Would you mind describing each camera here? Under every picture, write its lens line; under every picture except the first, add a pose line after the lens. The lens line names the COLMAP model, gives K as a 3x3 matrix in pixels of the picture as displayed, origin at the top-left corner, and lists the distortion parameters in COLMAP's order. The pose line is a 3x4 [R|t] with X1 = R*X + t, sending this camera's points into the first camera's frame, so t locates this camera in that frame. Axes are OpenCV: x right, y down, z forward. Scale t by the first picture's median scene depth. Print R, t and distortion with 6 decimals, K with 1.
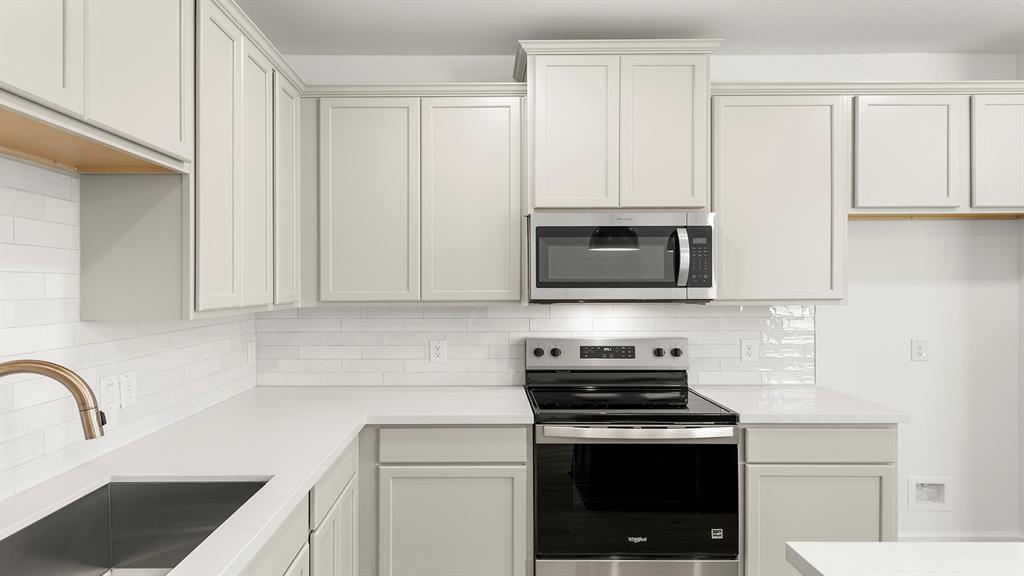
lens RADIAL K [[682.1, 0, 512.0], [0, 682.1, 288.0], [0, 0, 1]] dist [-0.000498, -0.000255]
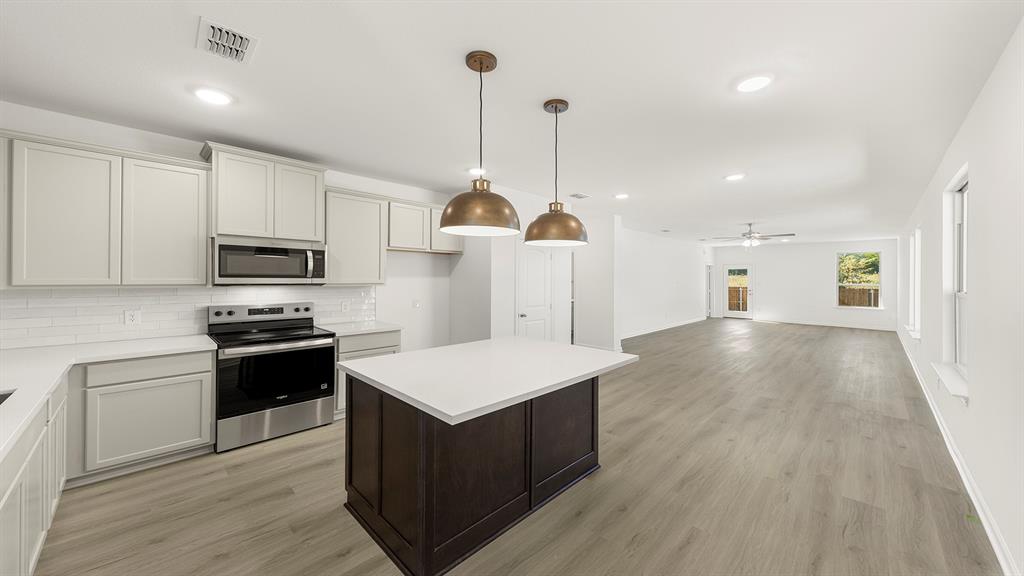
lens RADIAL K [[351.2, 0, 519.5], [0, 351.2, 279.1], [0, 0, 1]] dist [0.024830, -0.007696]
pose [[0.728397, 0.006946, 0.685120, -0.030522], [-0.007930, 0.999967, -0.001708, -0.000816], [-0.685110, -0.004189, 0.728428, -0.254678]]
